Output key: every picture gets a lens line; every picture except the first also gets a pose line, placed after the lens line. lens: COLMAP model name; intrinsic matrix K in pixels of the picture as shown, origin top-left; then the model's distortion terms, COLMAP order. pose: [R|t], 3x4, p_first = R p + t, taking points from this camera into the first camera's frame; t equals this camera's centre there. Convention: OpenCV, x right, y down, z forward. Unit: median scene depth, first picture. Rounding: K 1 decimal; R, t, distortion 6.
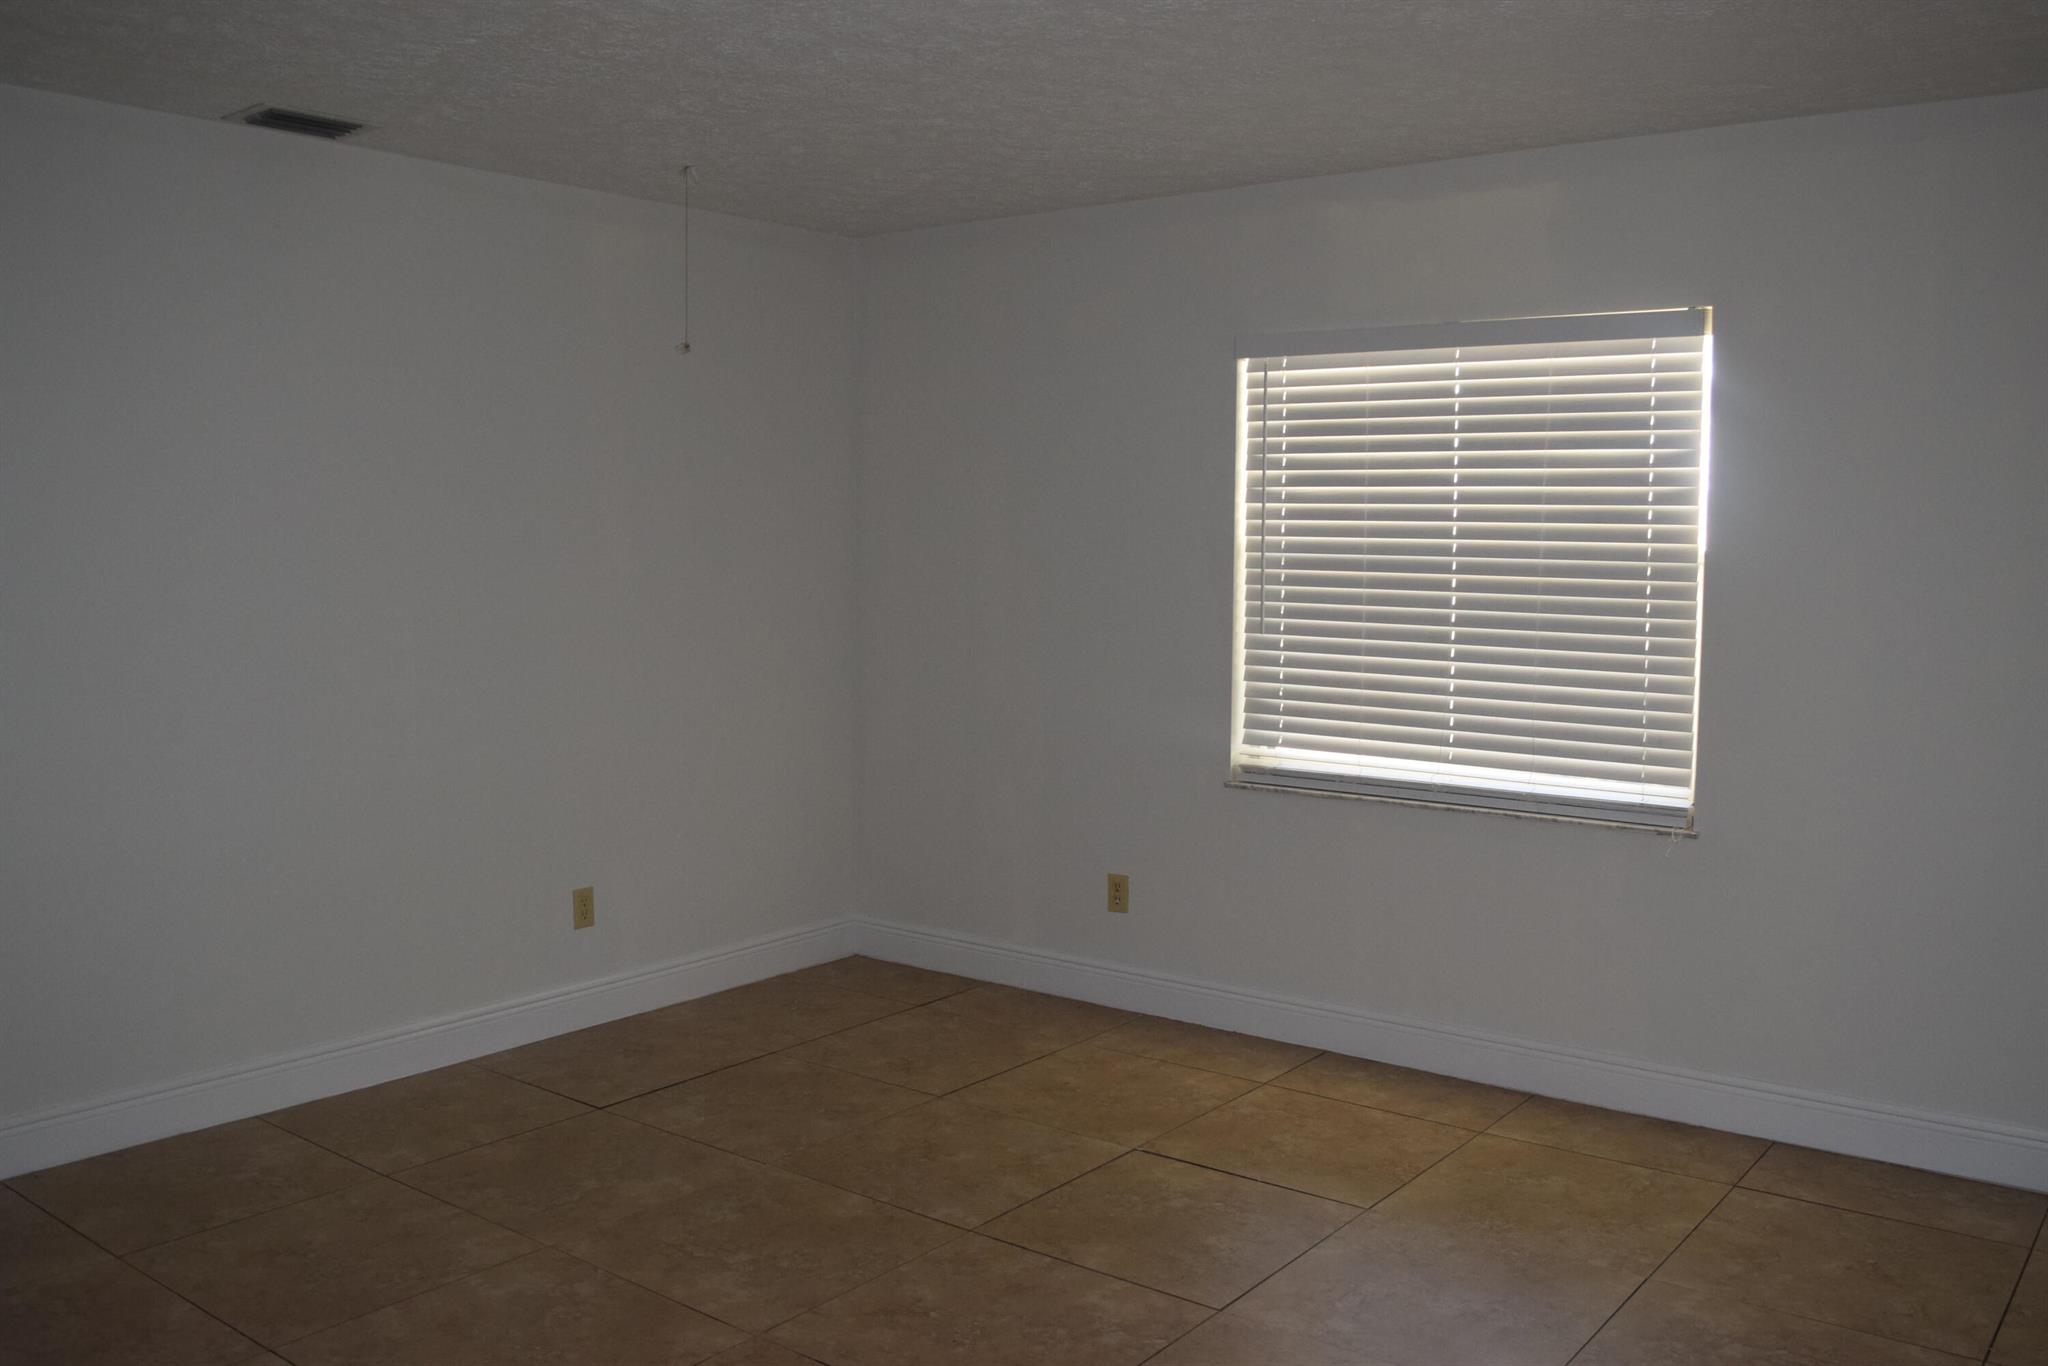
lens RADIAL K [[1860.9, 0, 1024.0], [0, 1860.9, 683.0], [0, 0, 1]] dist [-0.008680, -0.009271]
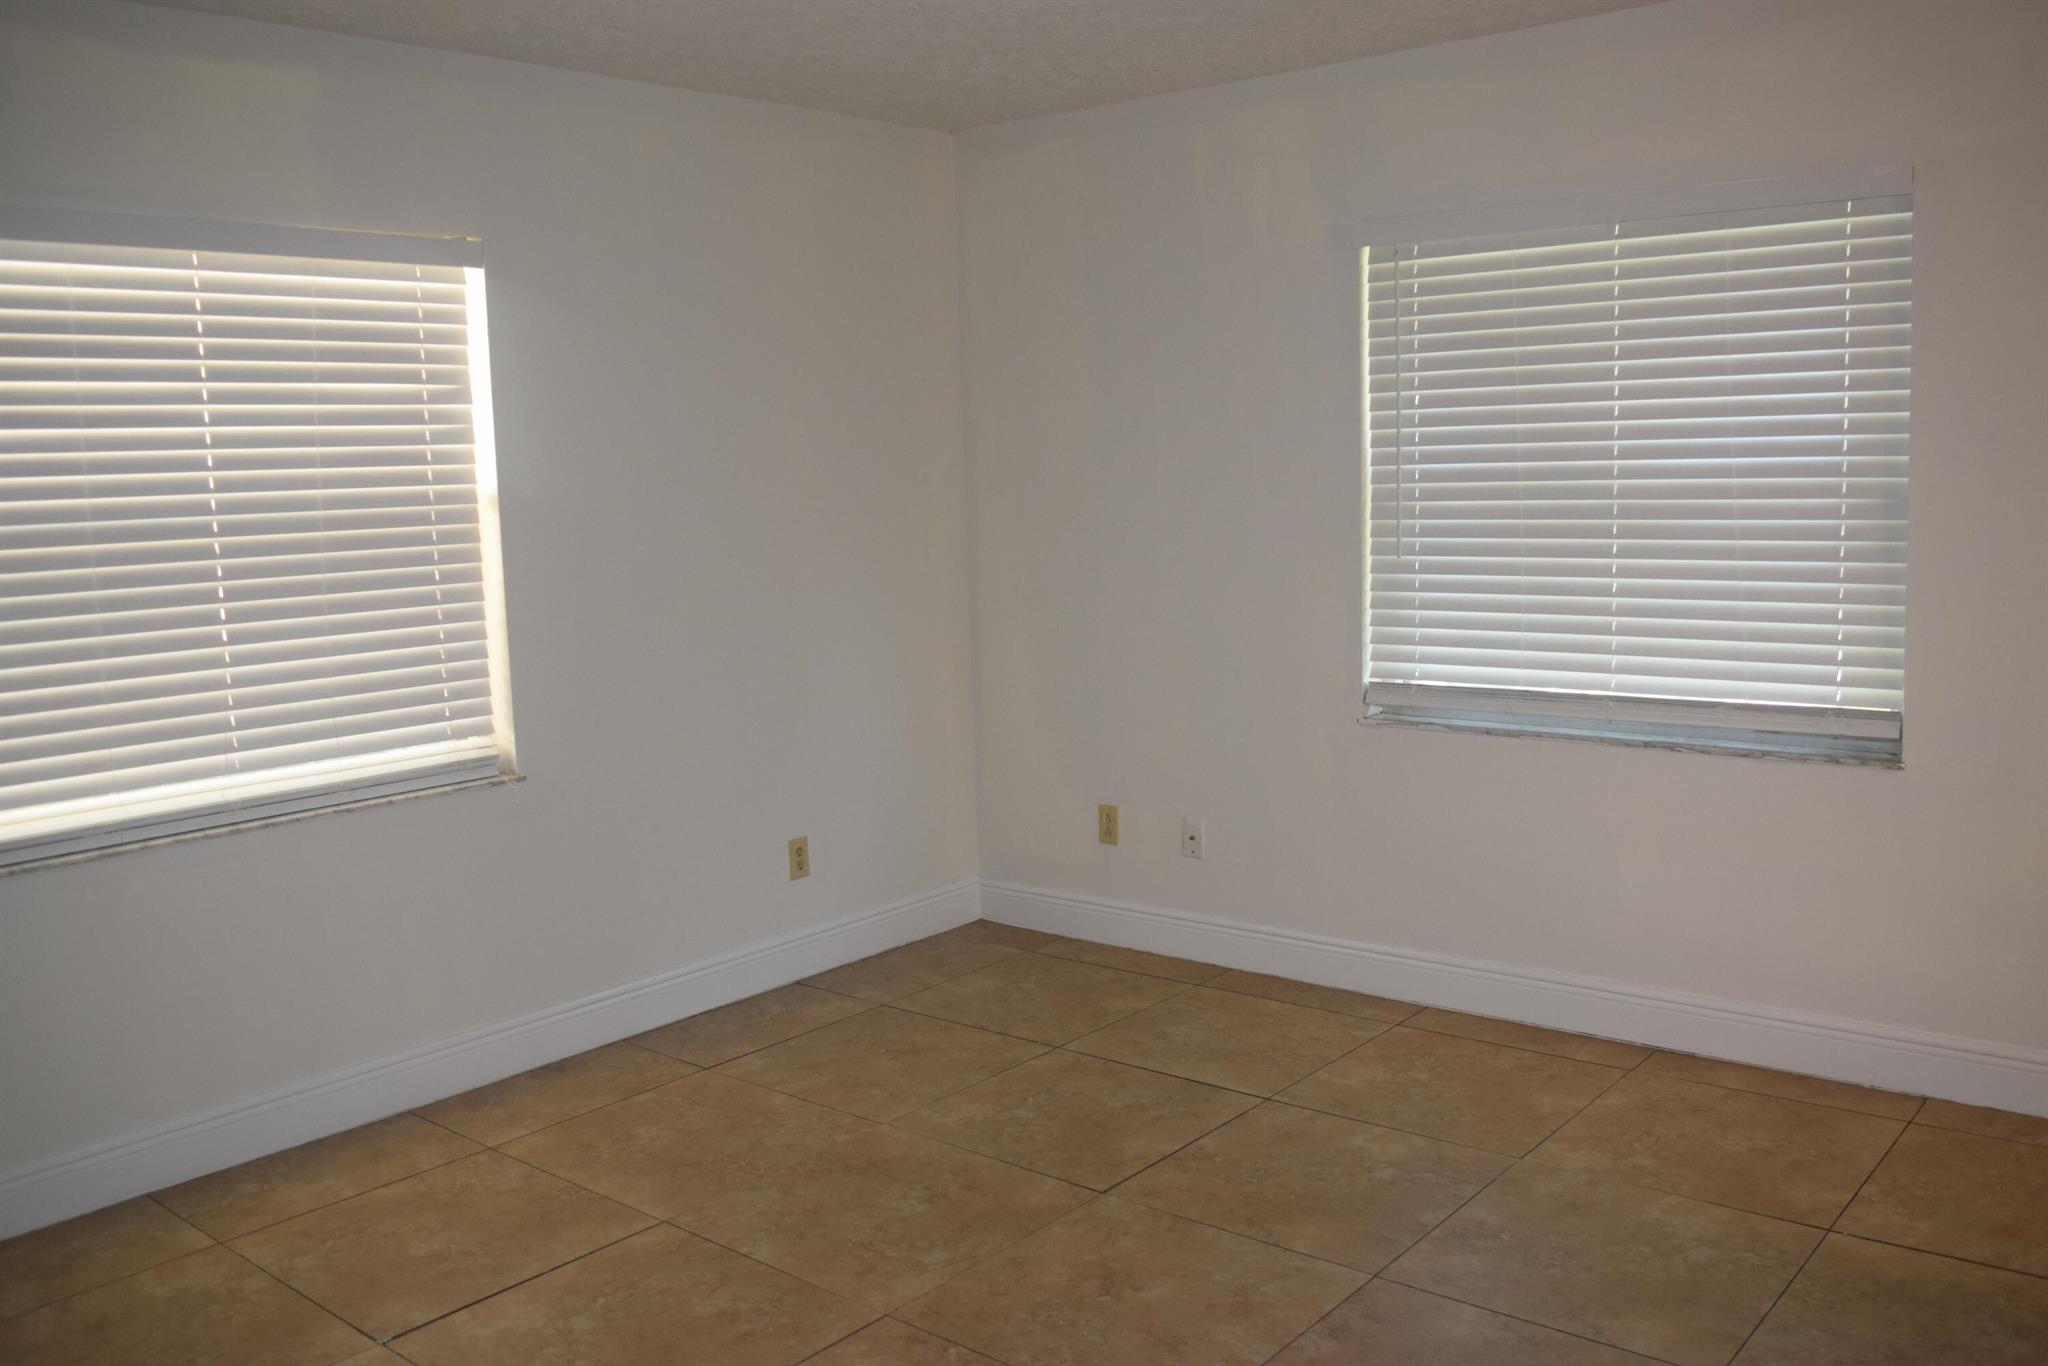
lens RADIAL K [[1733.9, 0, 1024.0], [0, 1733.9, 683.0], [0, 0, 1]] dist [-0.006884, -0.004109]
pose [[0.073228, -0.132125, 0.988524, -0.517028], [0.137320, 0.983081, 0.121225, -0.041874], [-0.987816, 0.126868, 0.090133, 0.634344]]
